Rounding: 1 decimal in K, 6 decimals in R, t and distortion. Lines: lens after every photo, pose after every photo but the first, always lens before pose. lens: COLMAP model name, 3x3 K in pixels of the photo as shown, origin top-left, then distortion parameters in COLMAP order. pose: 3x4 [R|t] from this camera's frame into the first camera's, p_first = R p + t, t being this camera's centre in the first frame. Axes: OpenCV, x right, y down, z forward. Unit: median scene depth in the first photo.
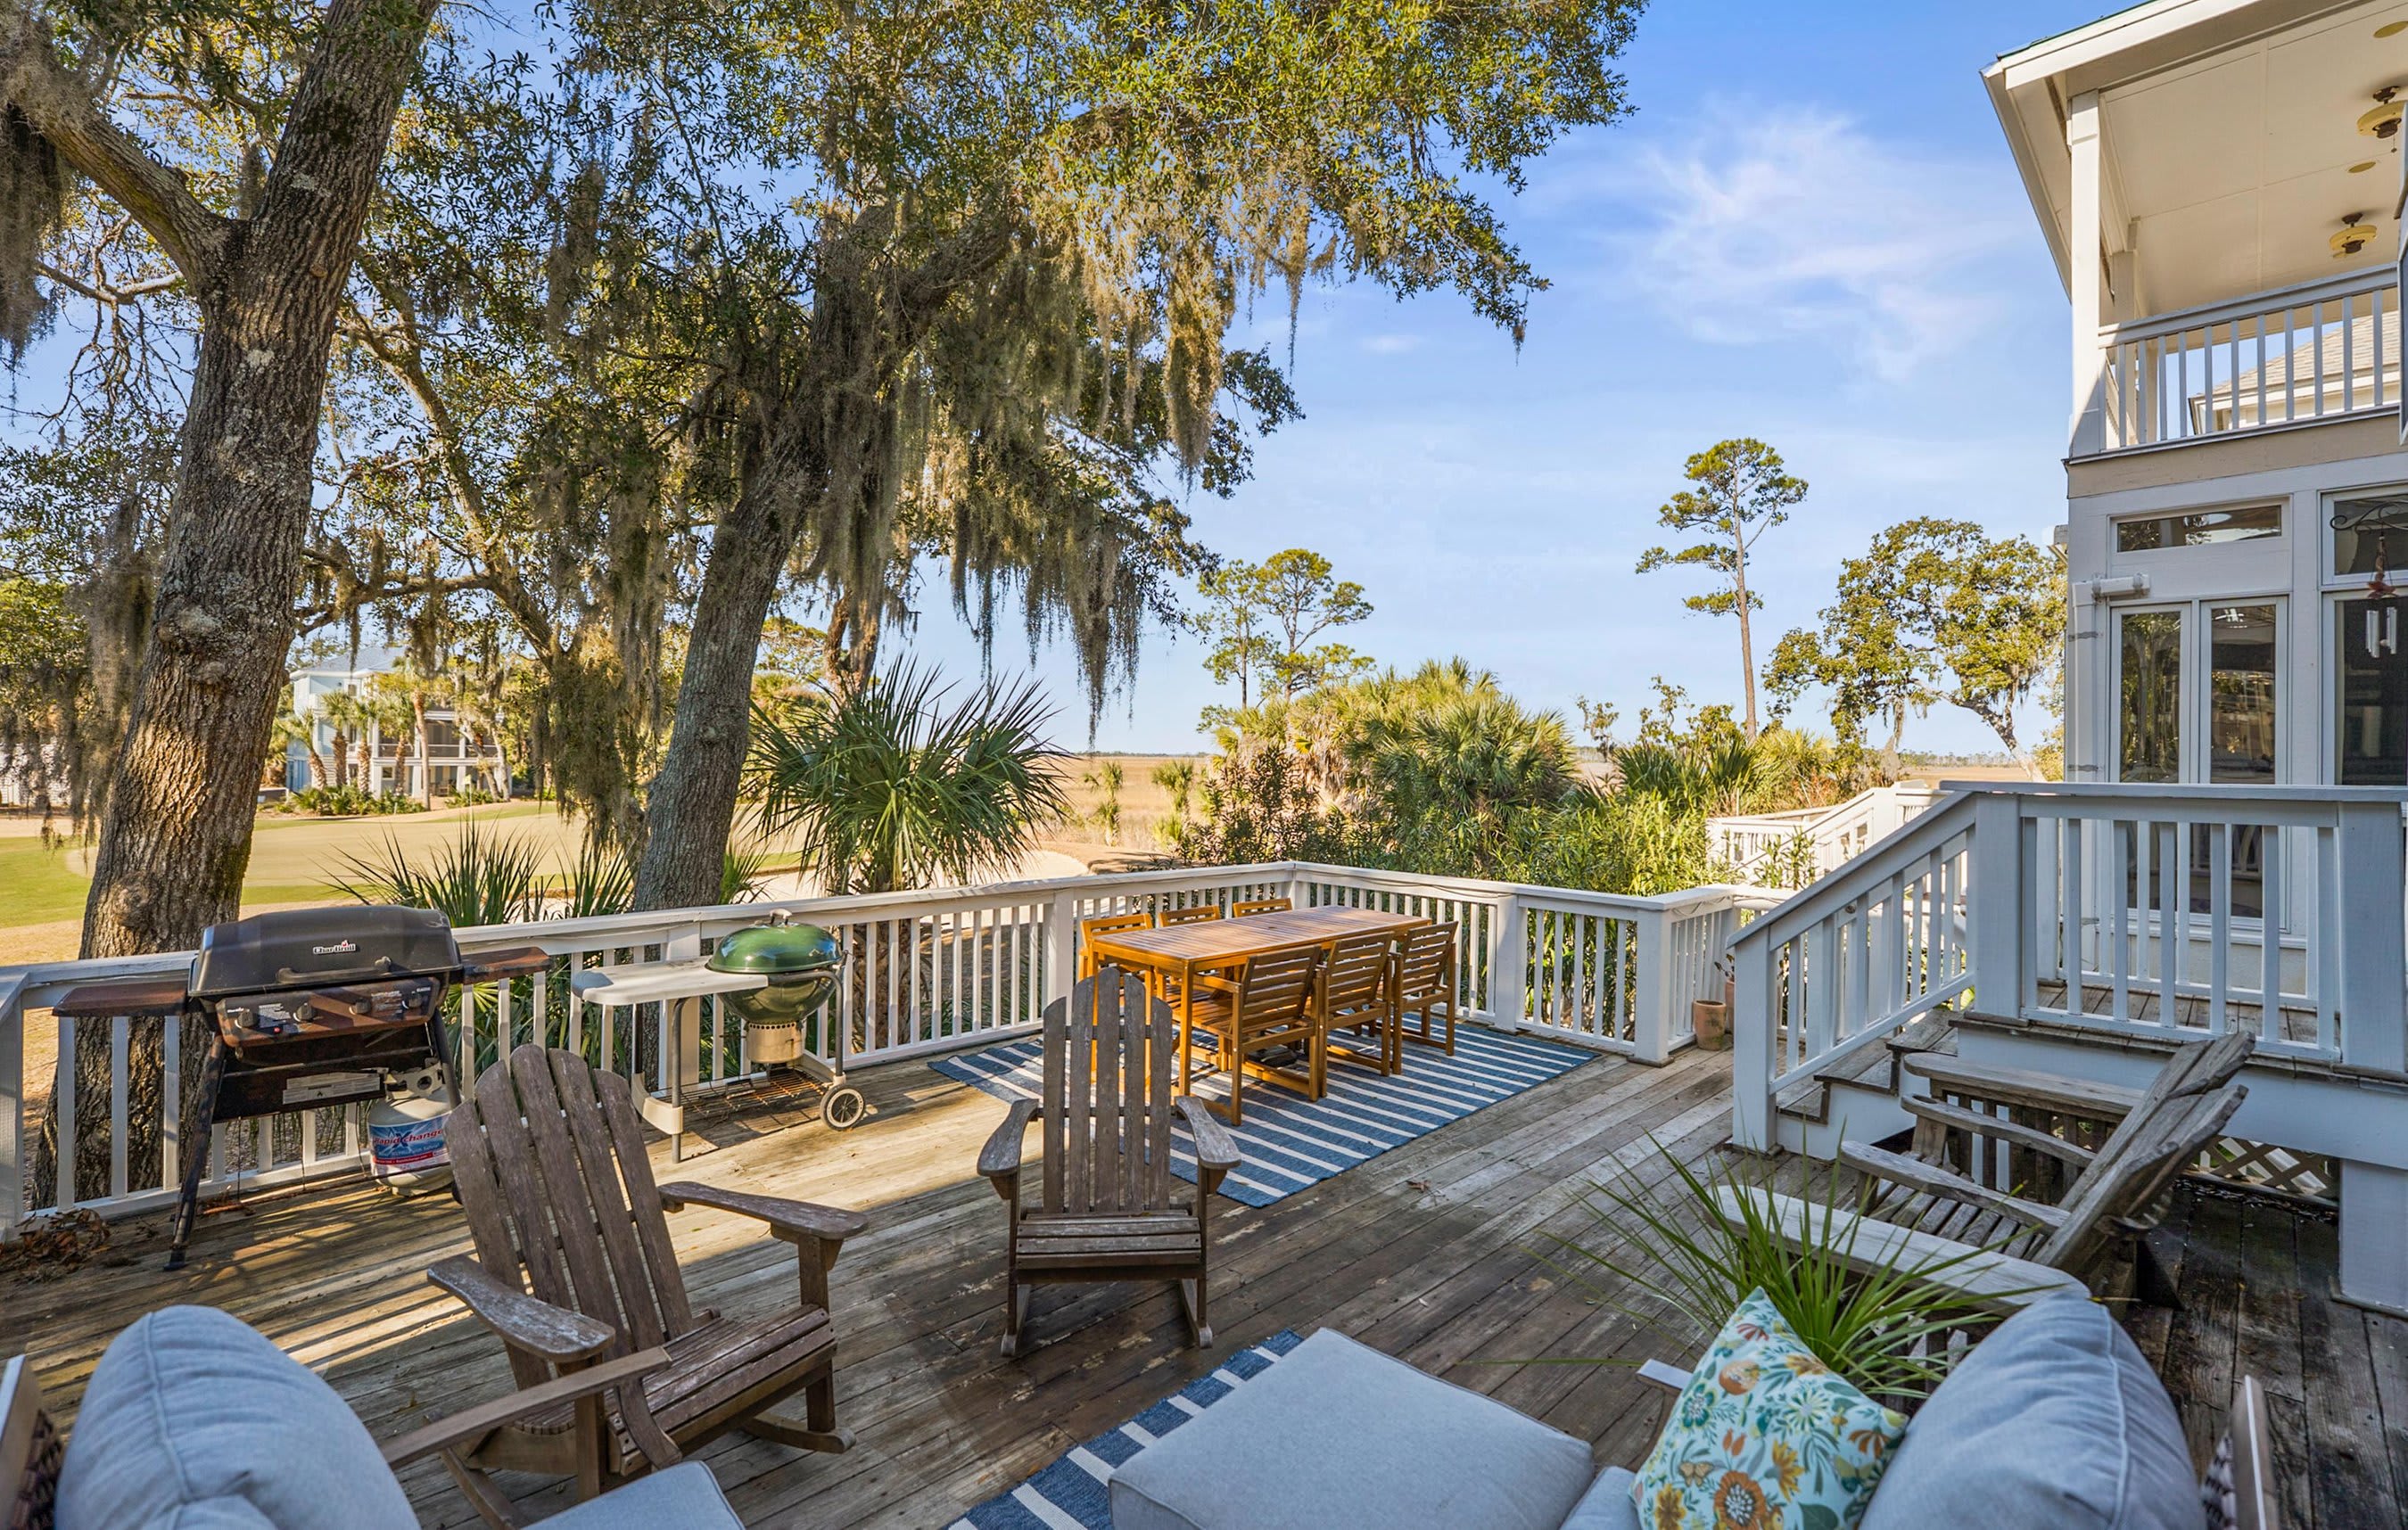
lens RADIAL K [[1044.6, 0, 1211.3], [0, 1044.6, 749.0], [0, 0, 1]] dist [-0.033341, 0.004761]
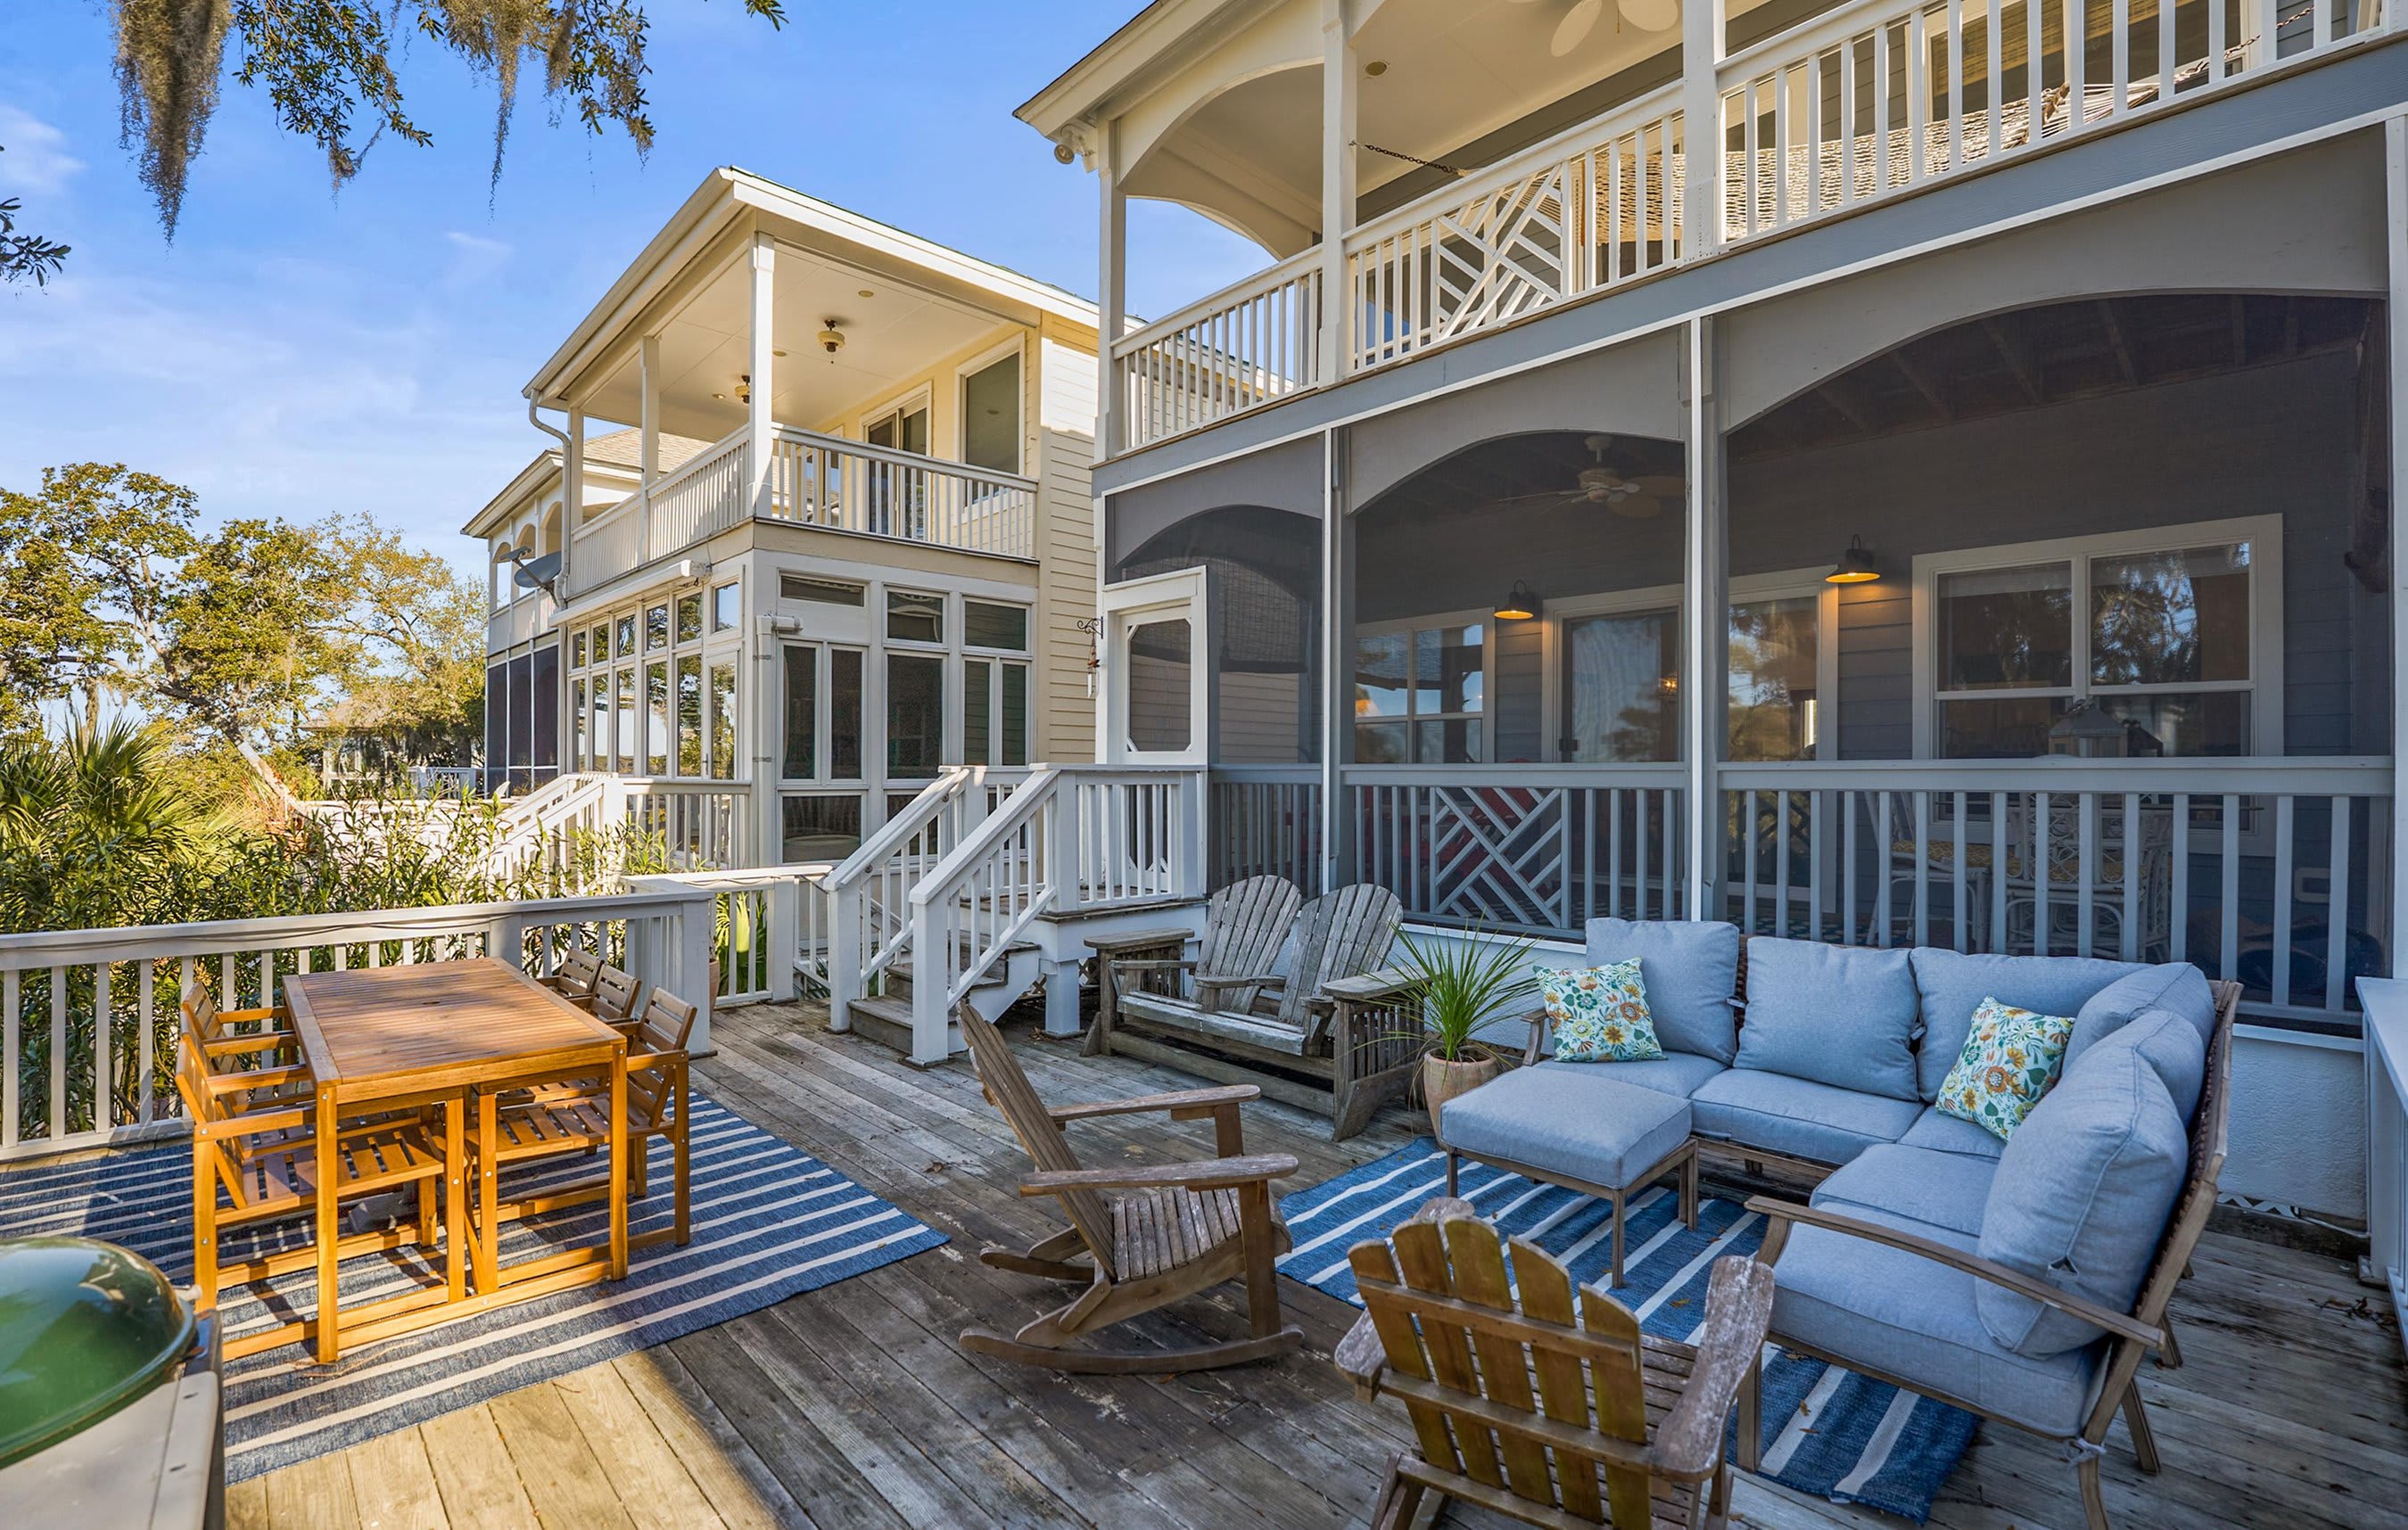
lens RADIAL K [[1044.6, 0, 1201.9], [0, 1044.6, 783.7], [0, 0, 1]] dist [-0.033341, 0.004761]
pose [[0.013178, -0.023892, 0.999628, -0.319169], [-0.011909, 0.999640, 0.024050, 0.007956], [-0.999842, -0.012221, 0.012889, 0.293499]]
